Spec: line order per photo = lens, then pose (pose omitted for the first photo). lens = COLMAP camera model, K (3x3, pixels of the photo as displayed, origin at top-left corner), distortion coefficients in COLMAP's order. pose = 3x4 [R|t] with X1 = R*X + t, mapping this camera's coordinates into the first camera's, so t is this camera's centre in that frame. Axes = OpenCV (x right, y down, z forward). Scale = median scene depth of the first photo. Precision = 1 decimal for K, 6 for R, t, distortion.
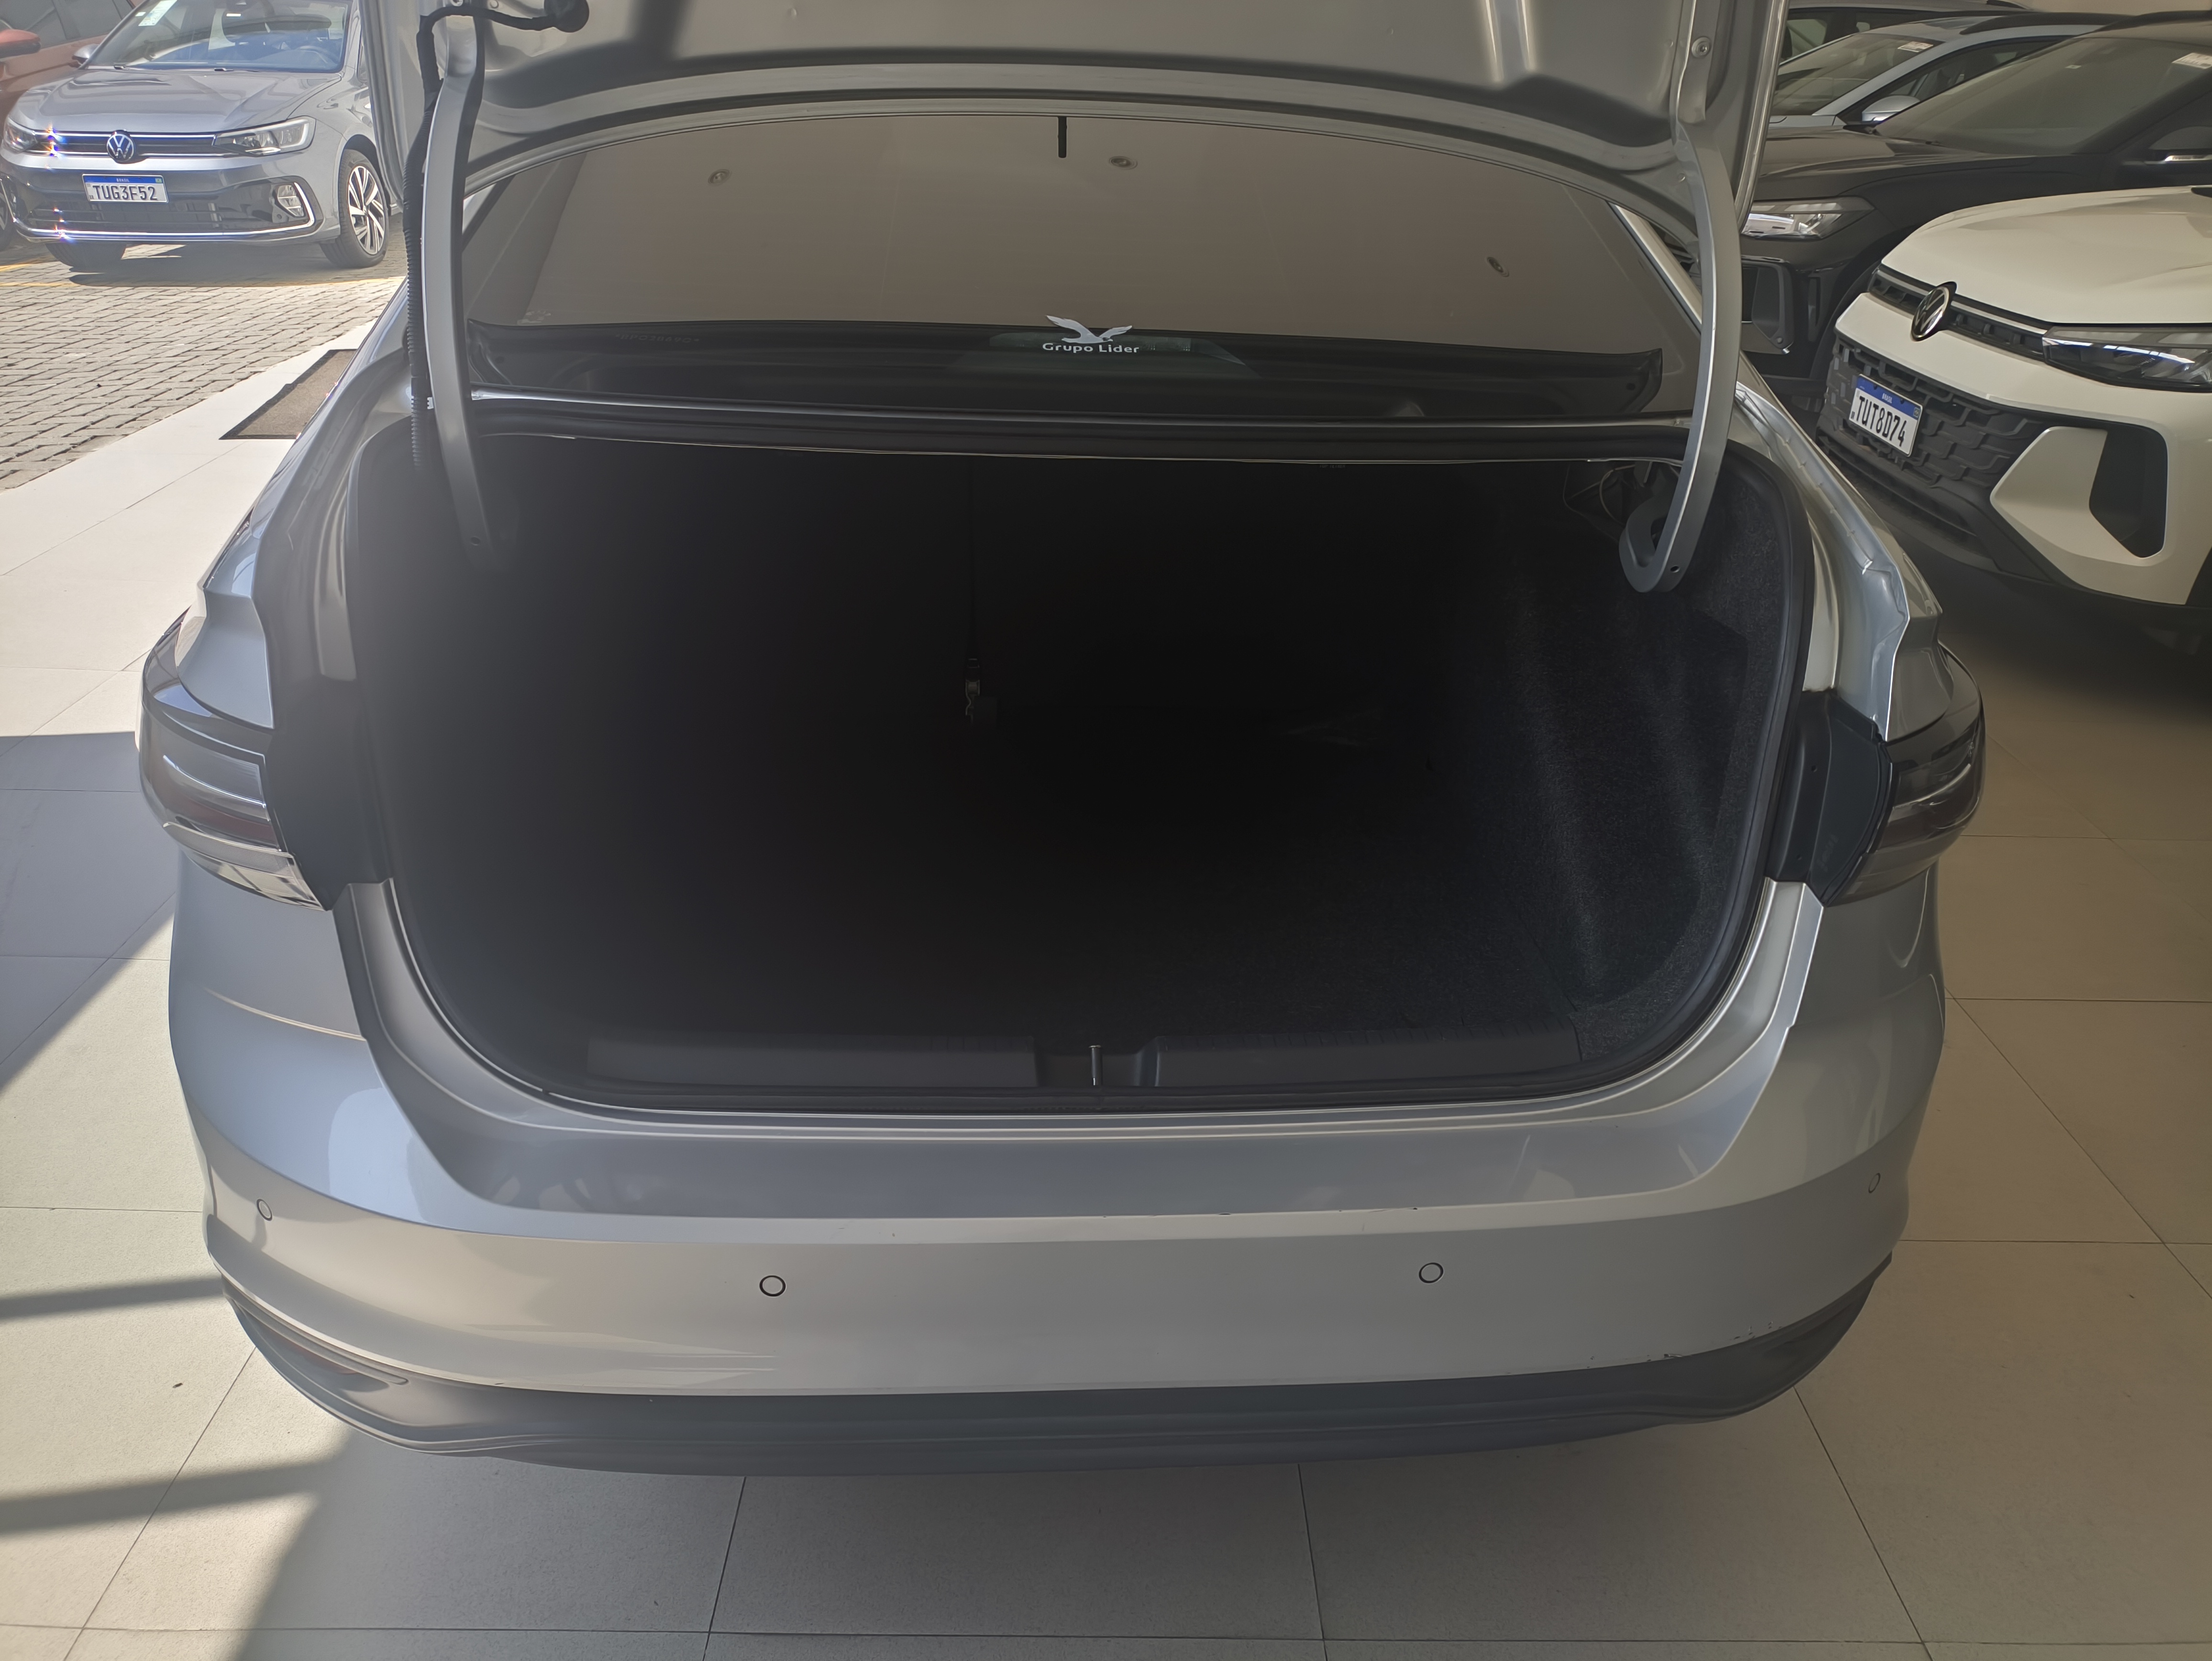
lens RADIAL K [[1674.5, 0, 1127.2], [0, 1674.5, 823.1], [0, 0, 1]] dist [0.001665, 0.001990]
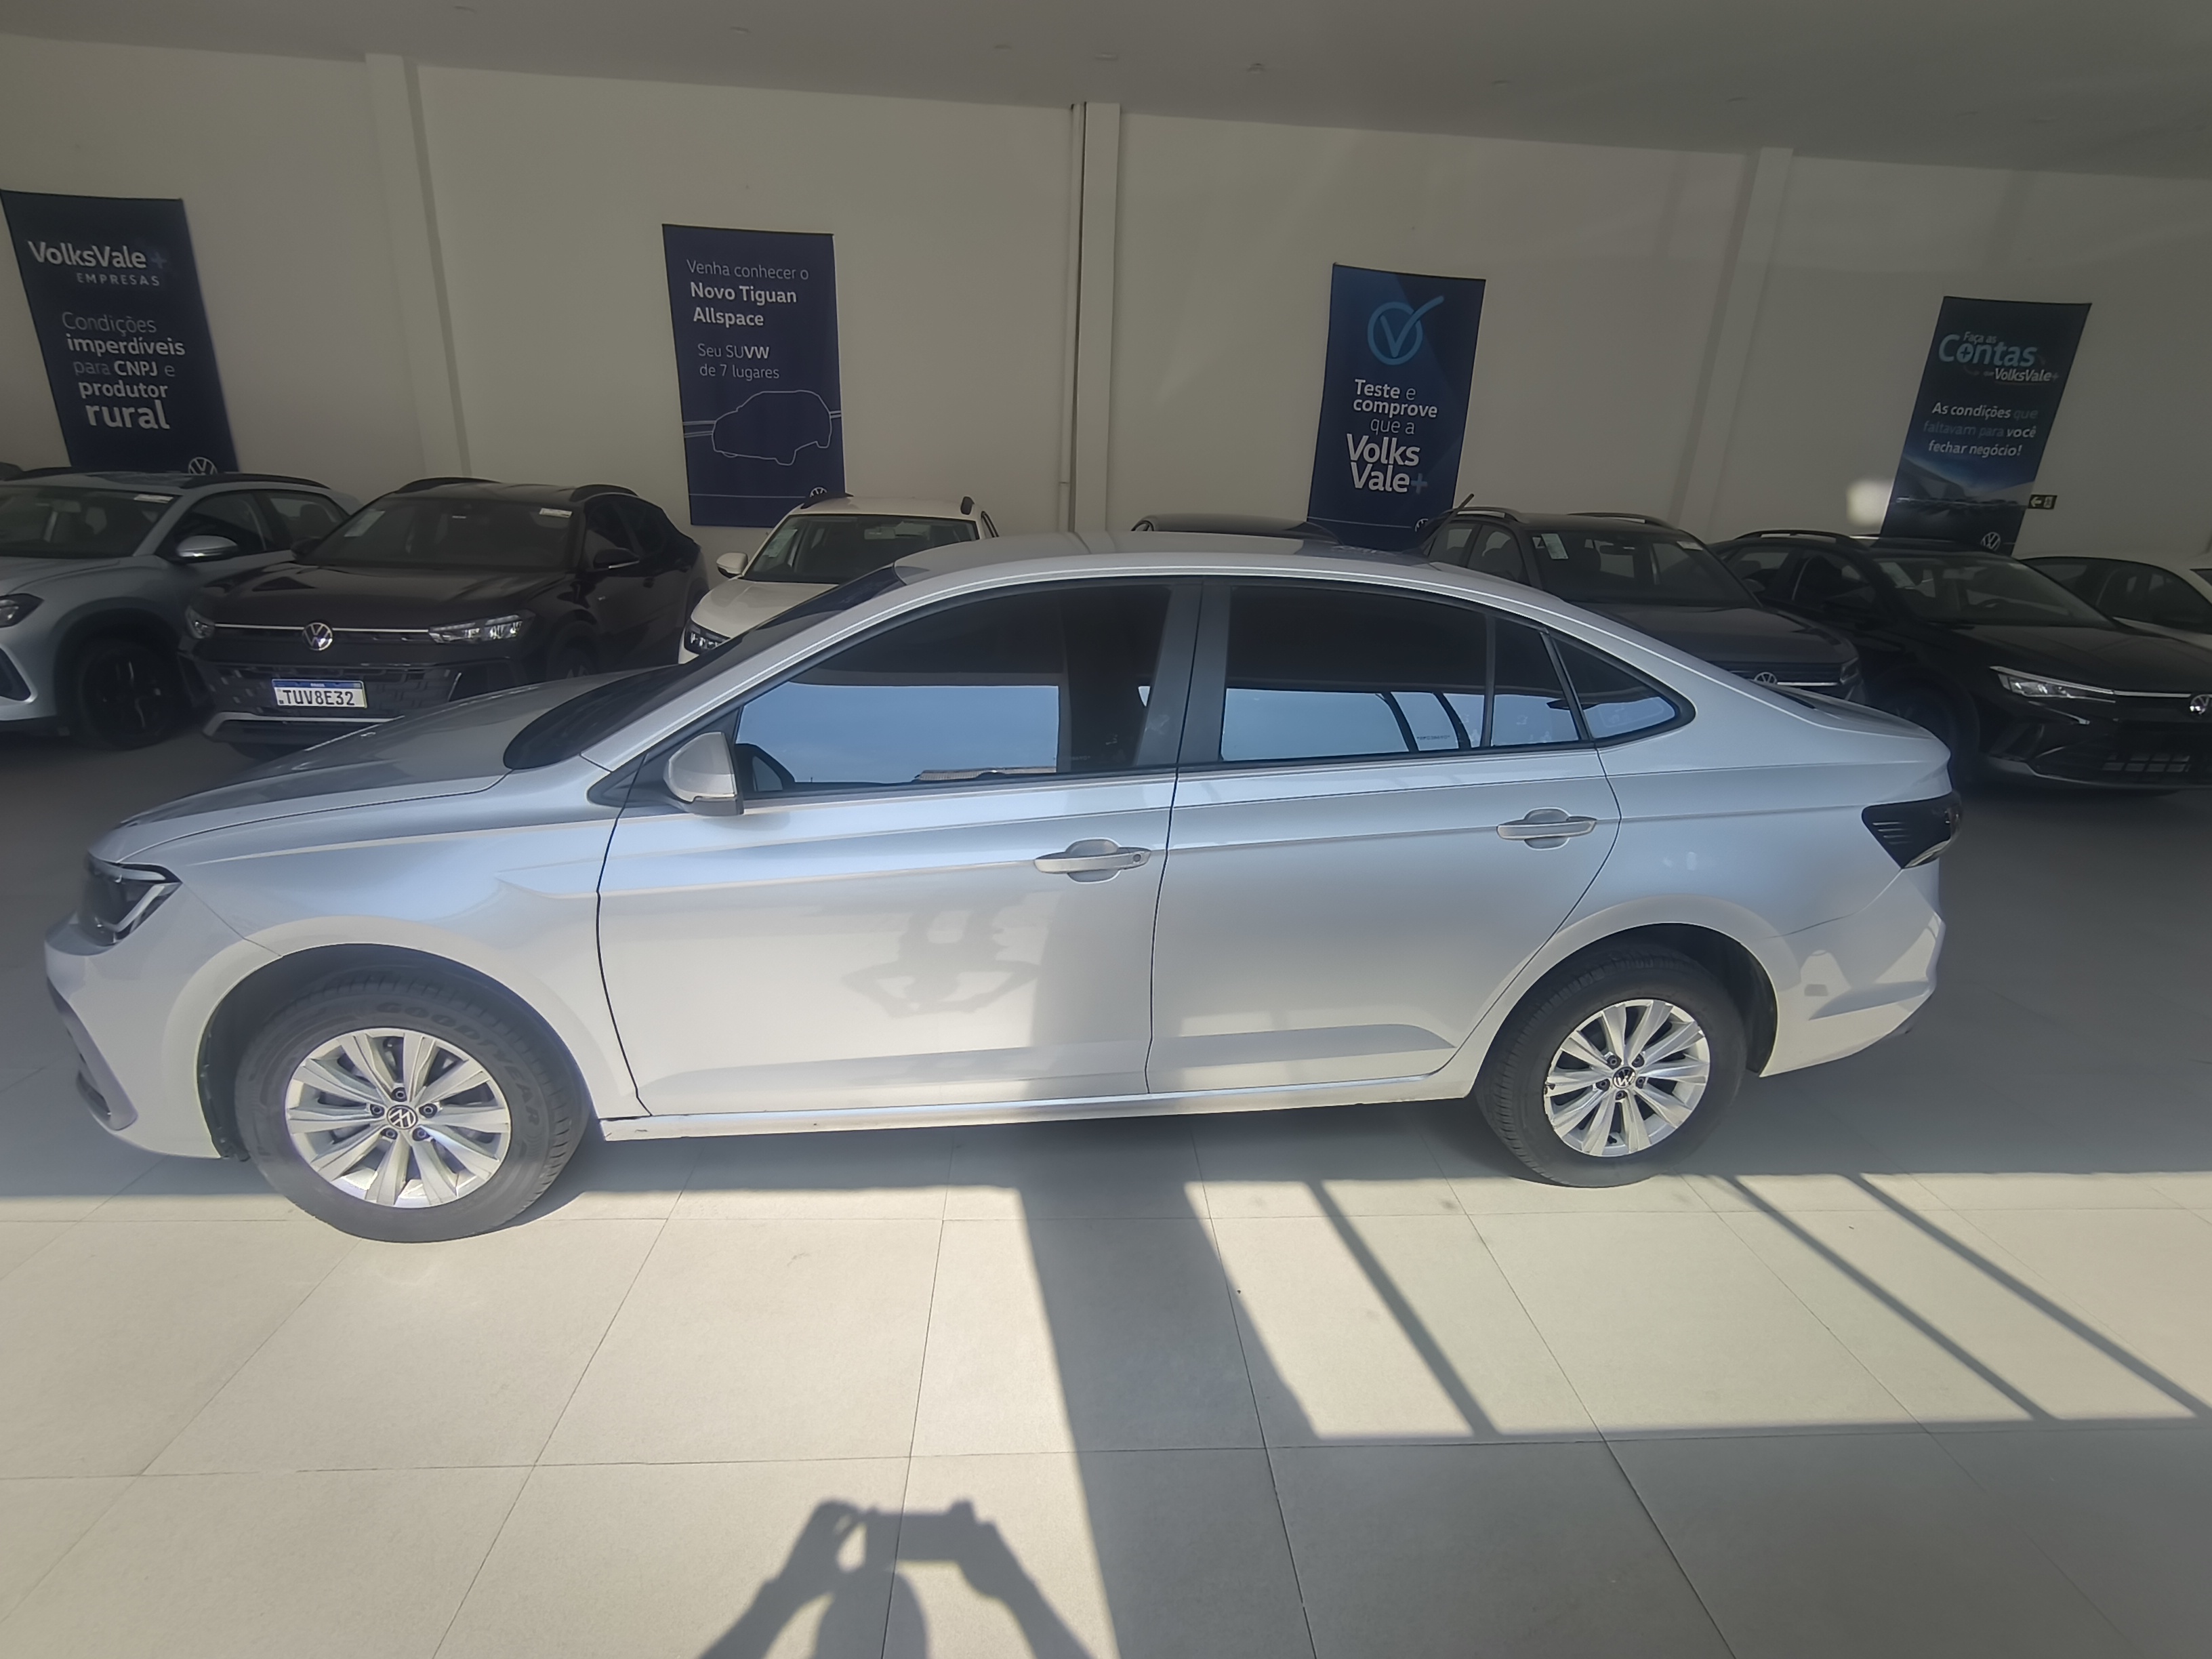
lens RADIAL K [[1003.1, 0, 1106.0], [0, 1003.1, 829.5], [0, 0, 1]] dist [0.003244, 0.000750]
pose [[-0.050501, -0.339121, 0.939386, -0.492401], [0.406502, 0.852170, 0.329489, -0.280755], [-0.912253, 0.398502, 0.094818, 0.502606]]
